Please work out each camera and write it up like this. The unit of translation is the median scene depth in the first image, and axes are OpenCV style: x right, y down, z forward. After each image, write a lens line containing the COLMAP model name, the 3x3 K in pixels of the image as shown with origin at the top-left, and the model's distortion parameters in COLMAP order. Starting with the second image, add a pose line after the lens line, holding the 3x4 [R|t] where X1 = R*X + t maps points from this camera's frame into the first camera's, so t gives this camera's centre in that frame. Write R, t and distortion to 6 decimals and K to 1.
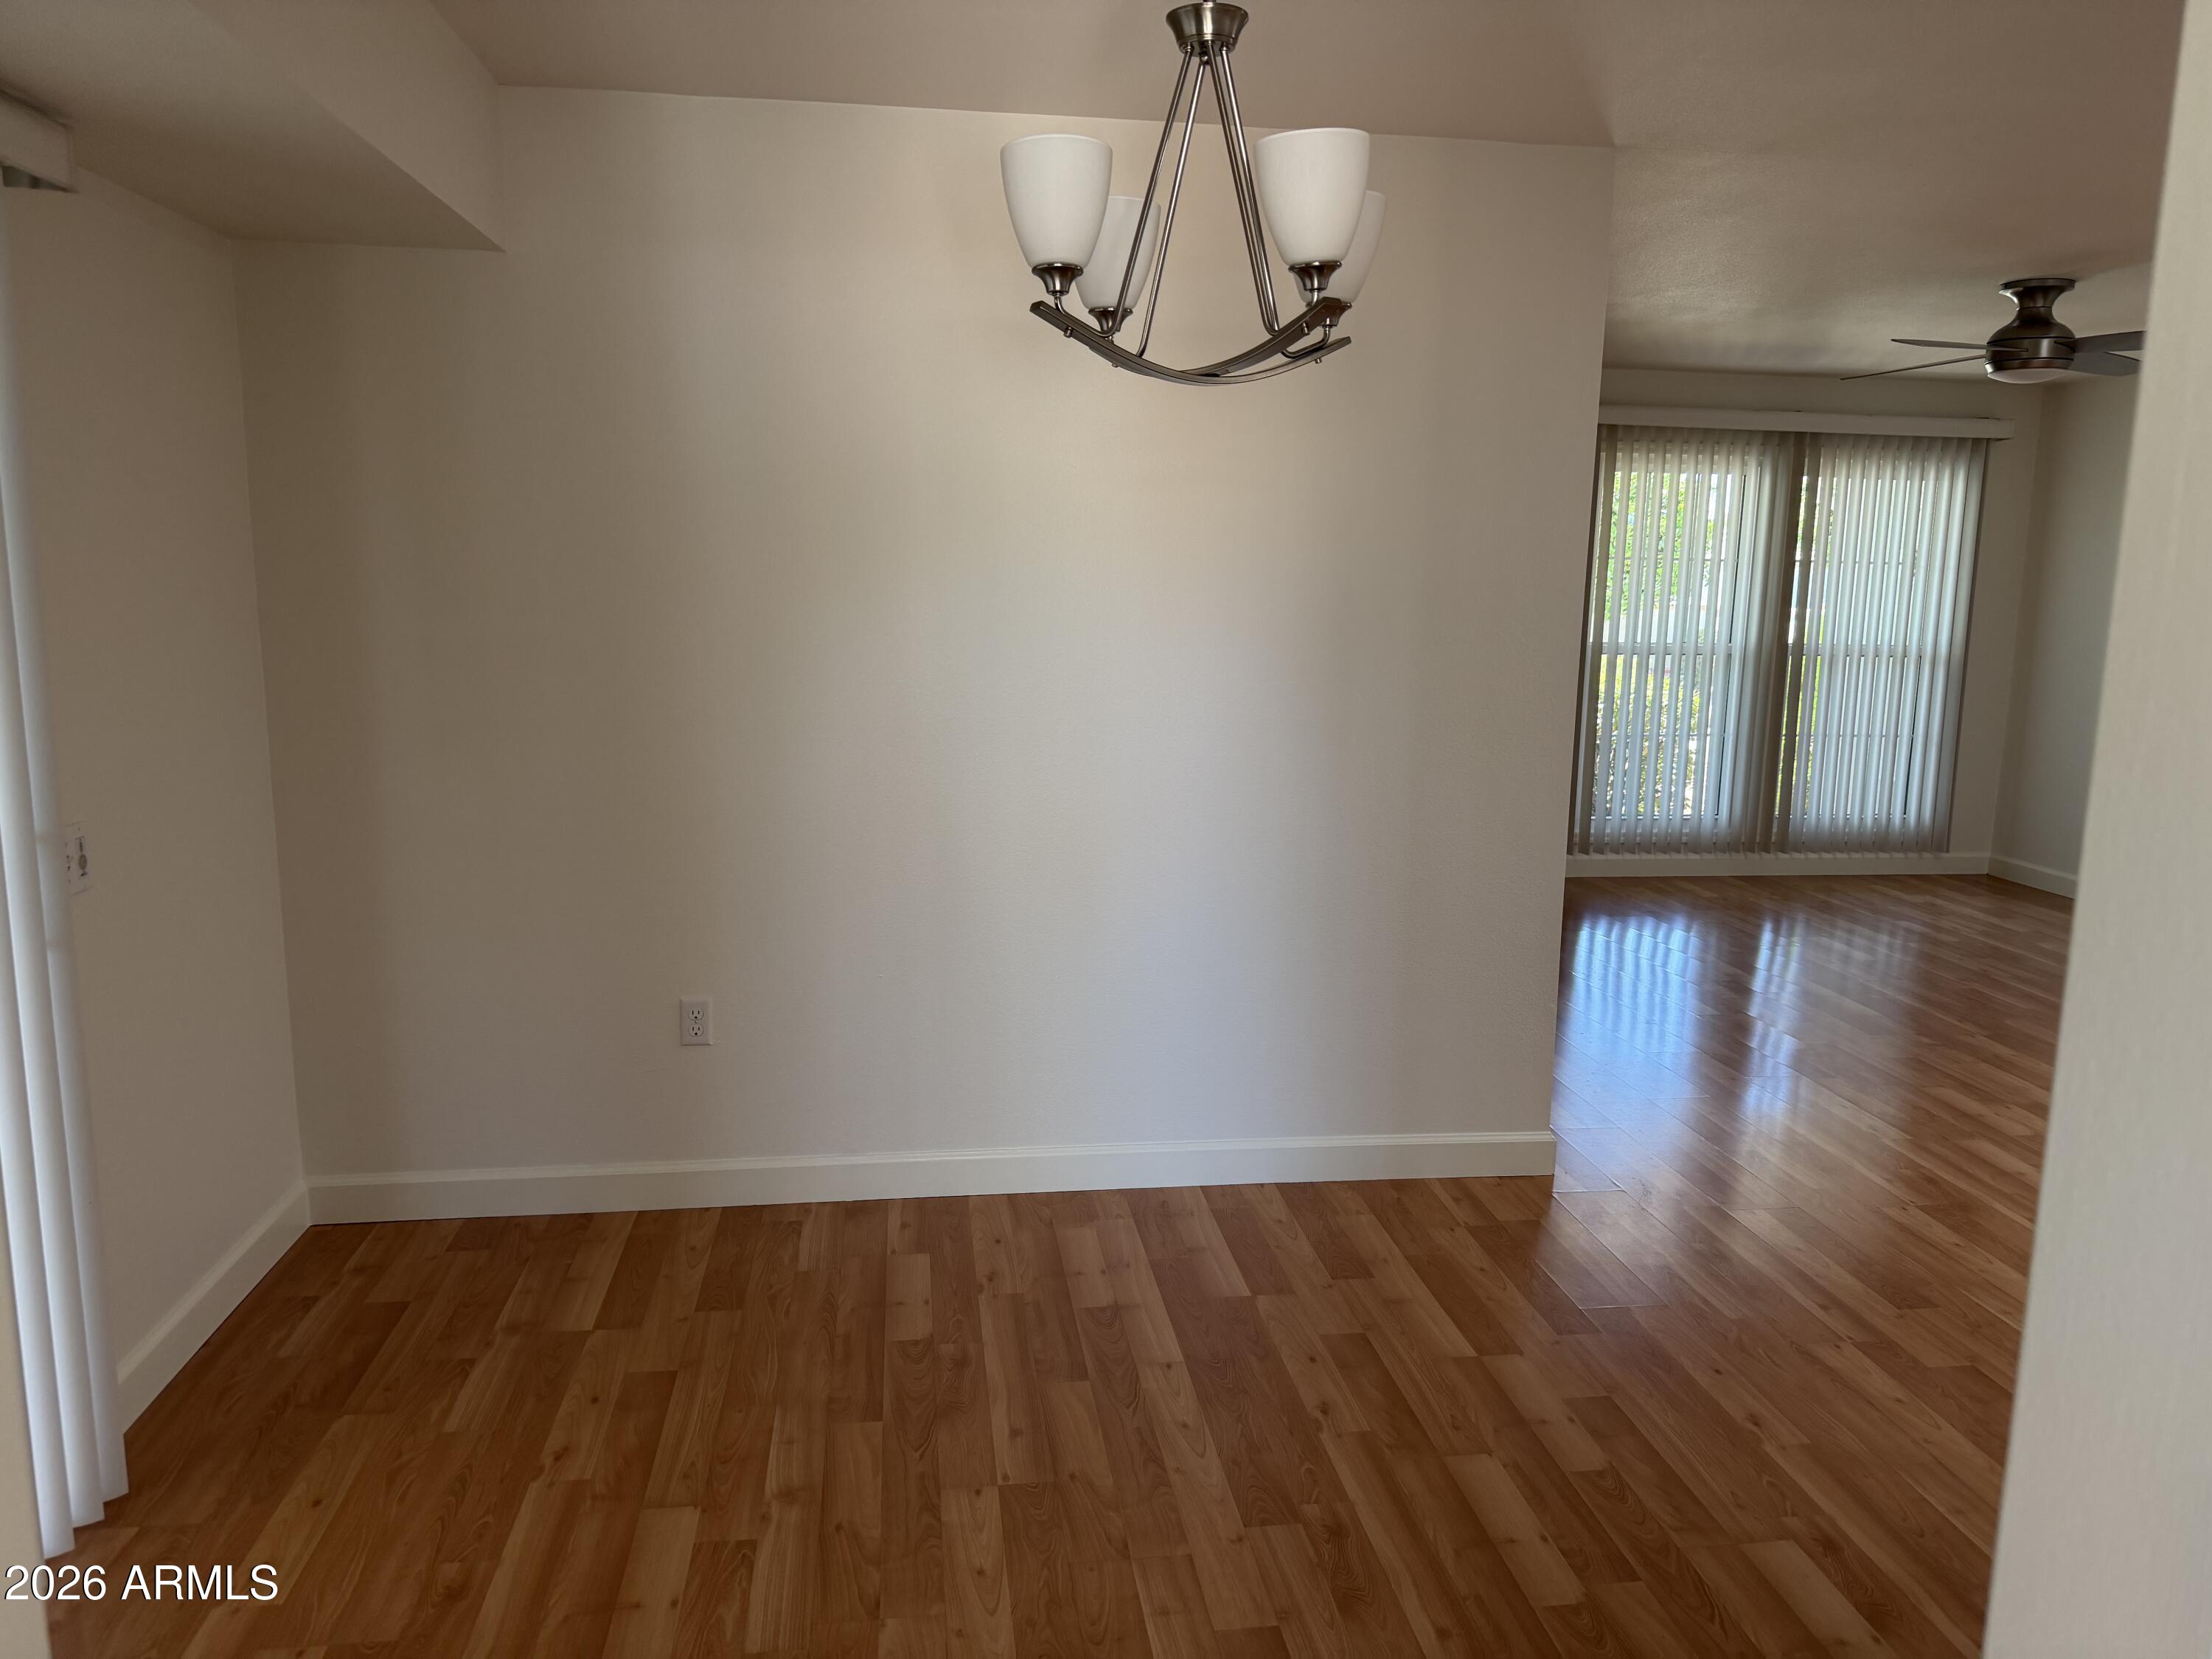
lens RADIAL K [[1568.8, 0, 1108.4], [0, 1568.8, 843.1], [0, 0, 1]] dist [0.022637, -0.035816]
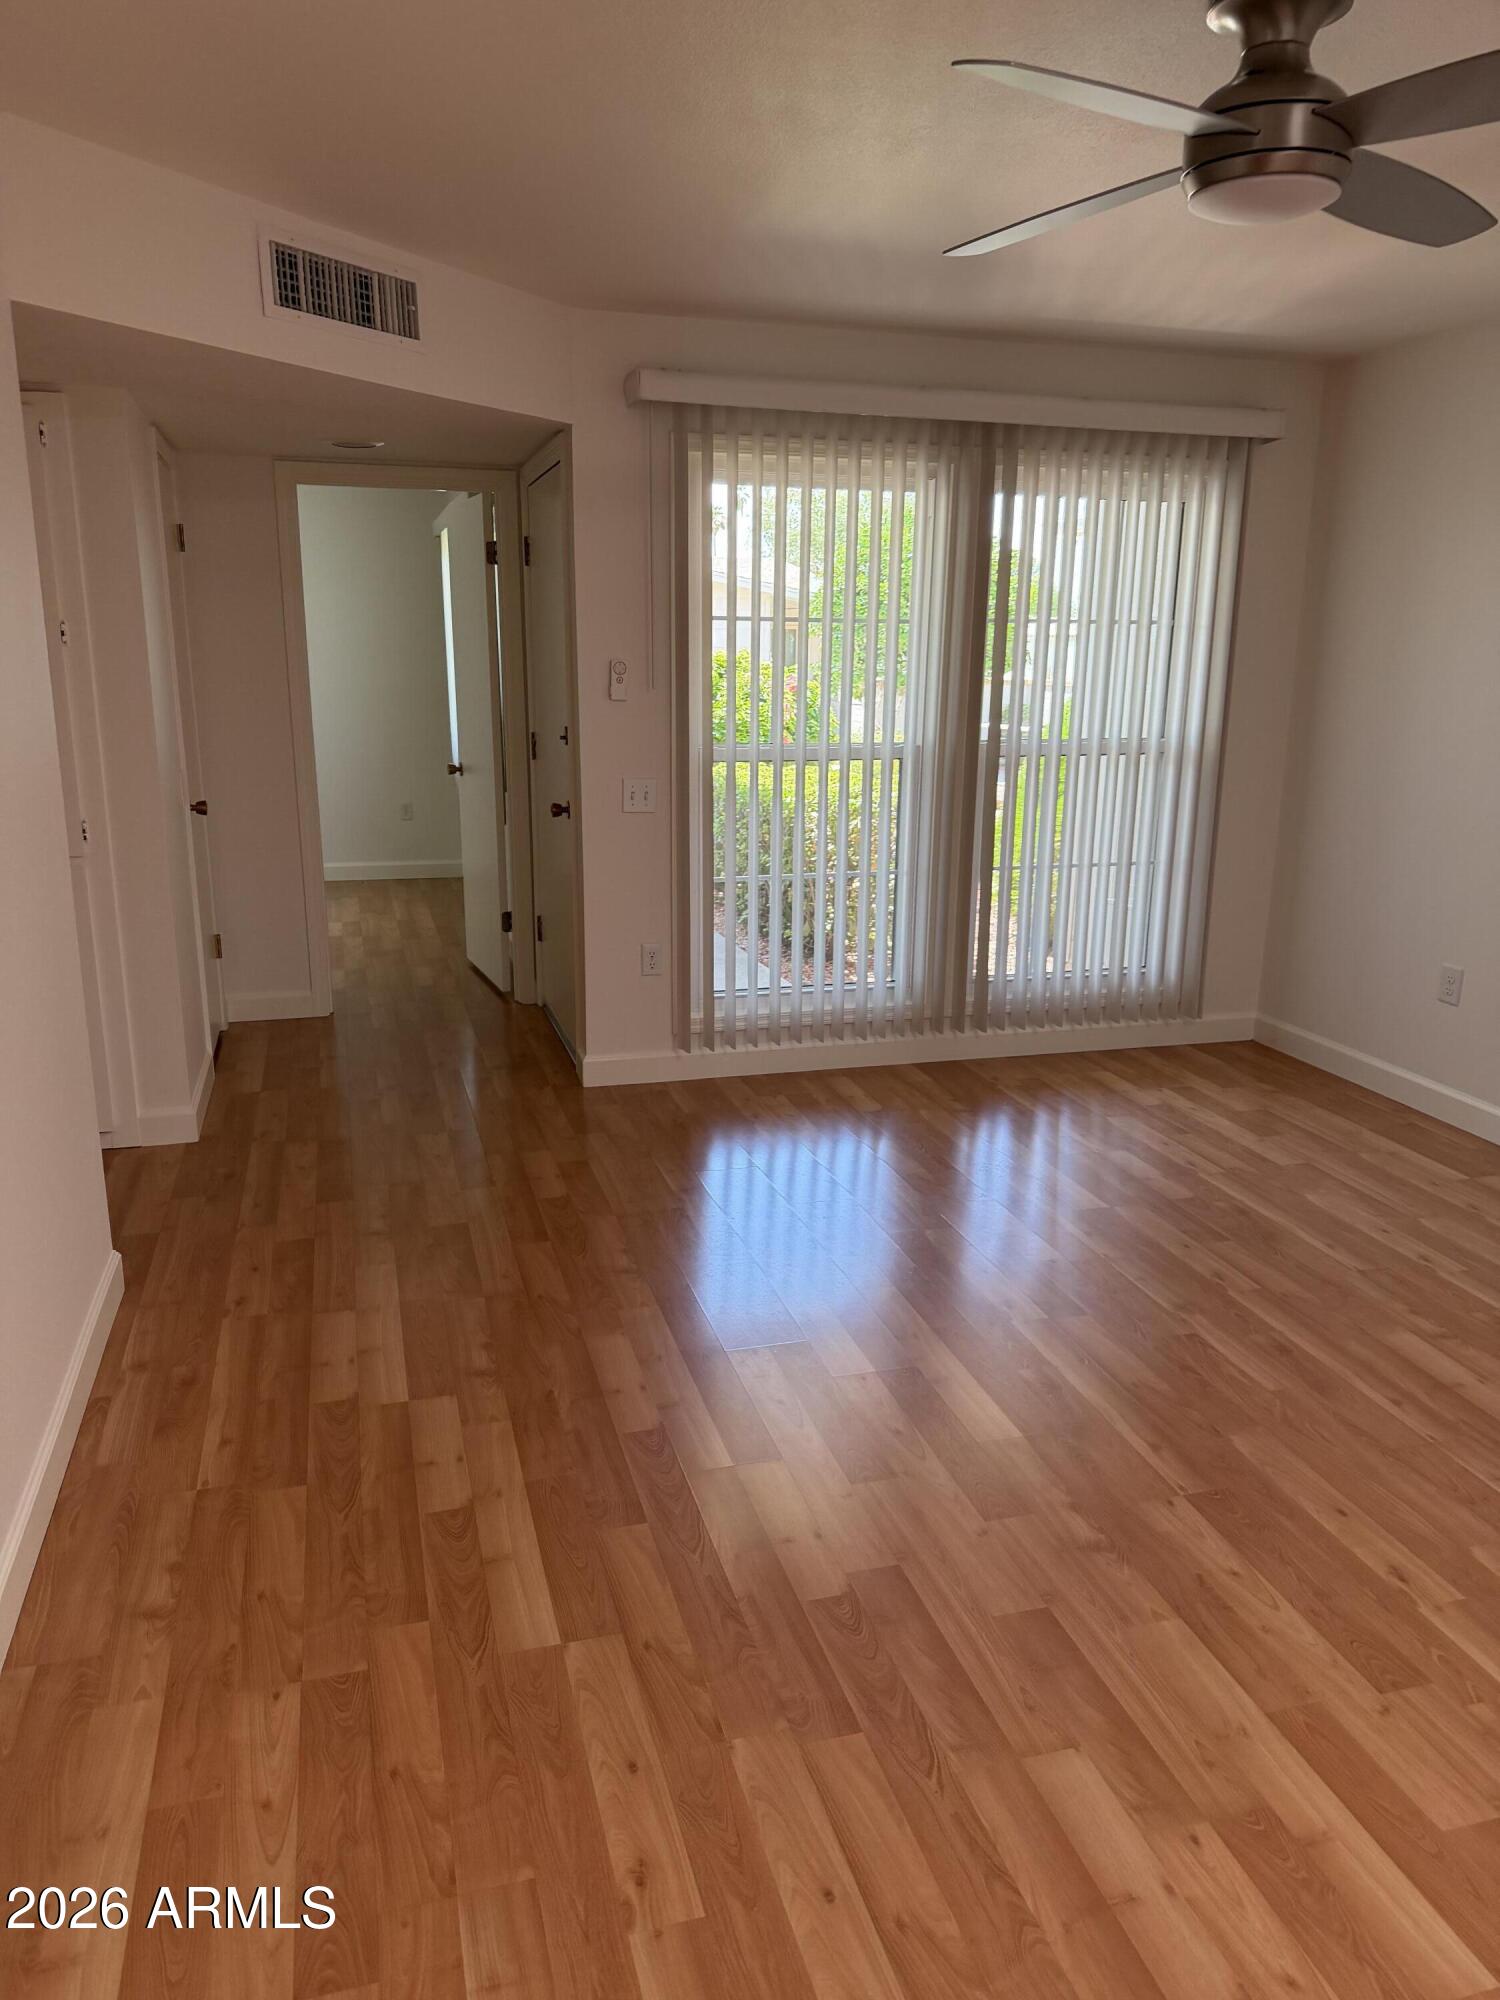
lens RADIAL K [[1391.7, 0, 707.8], [0, 1391.7, 1033.8], [0, 0, 1]] dist [0.008749, -0.060841]
pose [[0.993393, -0.041558, 0.106969, 0.290711], [0.031159, 0.994785, 0.097119, -0.072417], [-0.110447, -0.093144, 0.989508, 0.469867]]
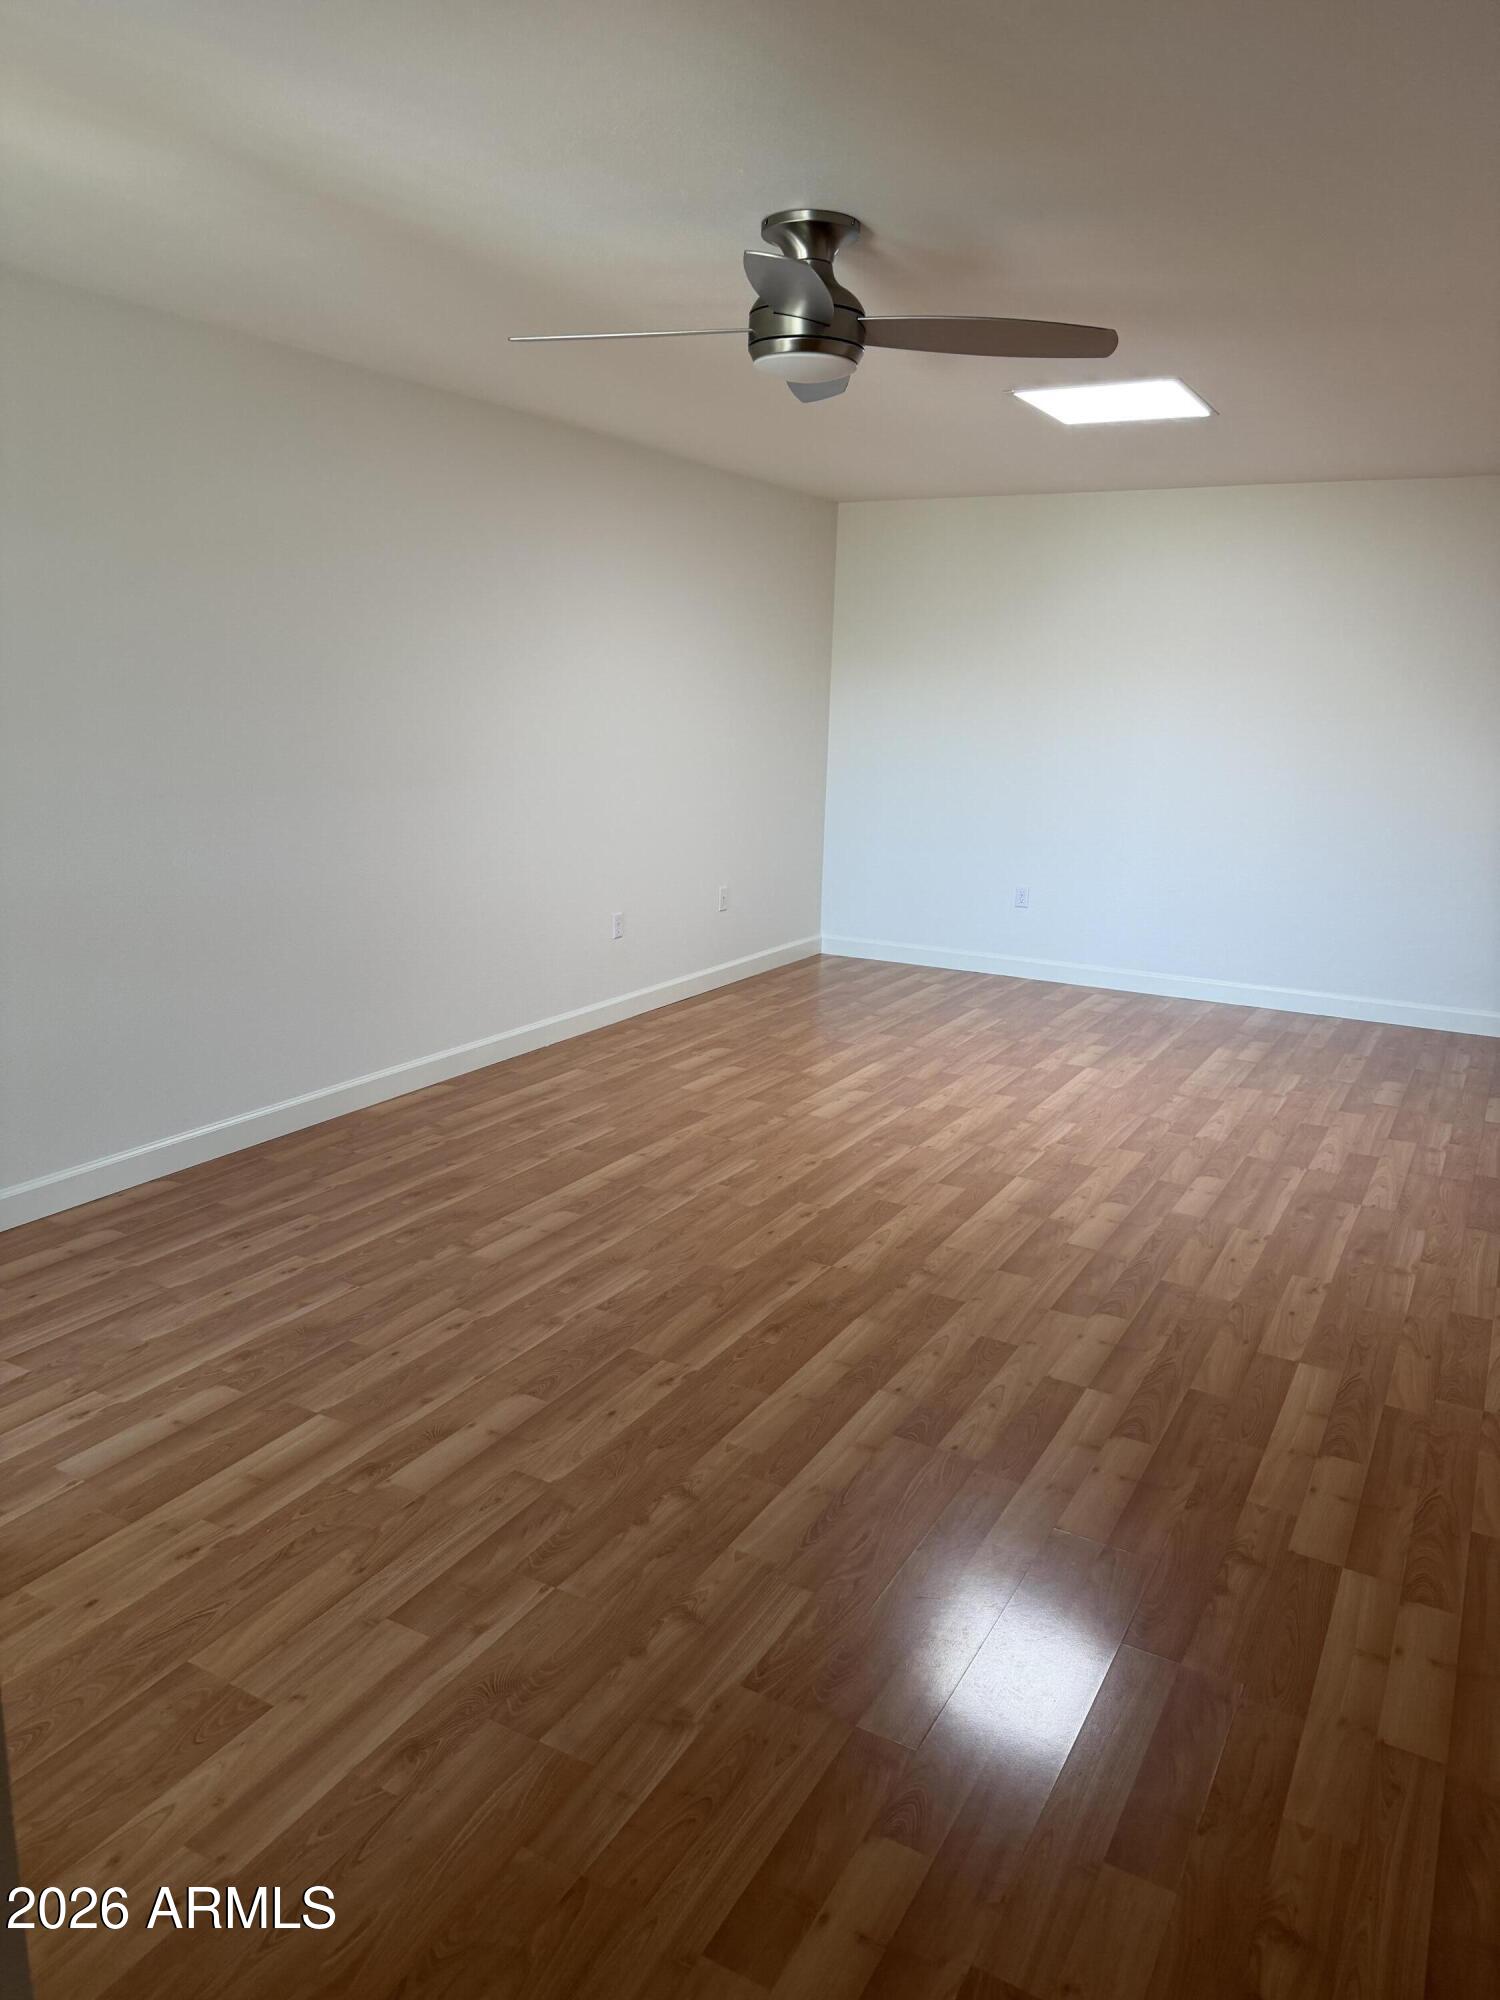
lens RADIAL K [[1391.7, 0, 707.8], [0, 1391.7, 1033.8], [0, 0, 1]] dist [0.008749, -0.060841]
pose [[-0.782268, -0.186807, 0.594273, 0.175685], [0.076494, 0.917952, 0.389247, -0.217740], [-0.618228, 0.349954, -0.703795, 1.235914]]
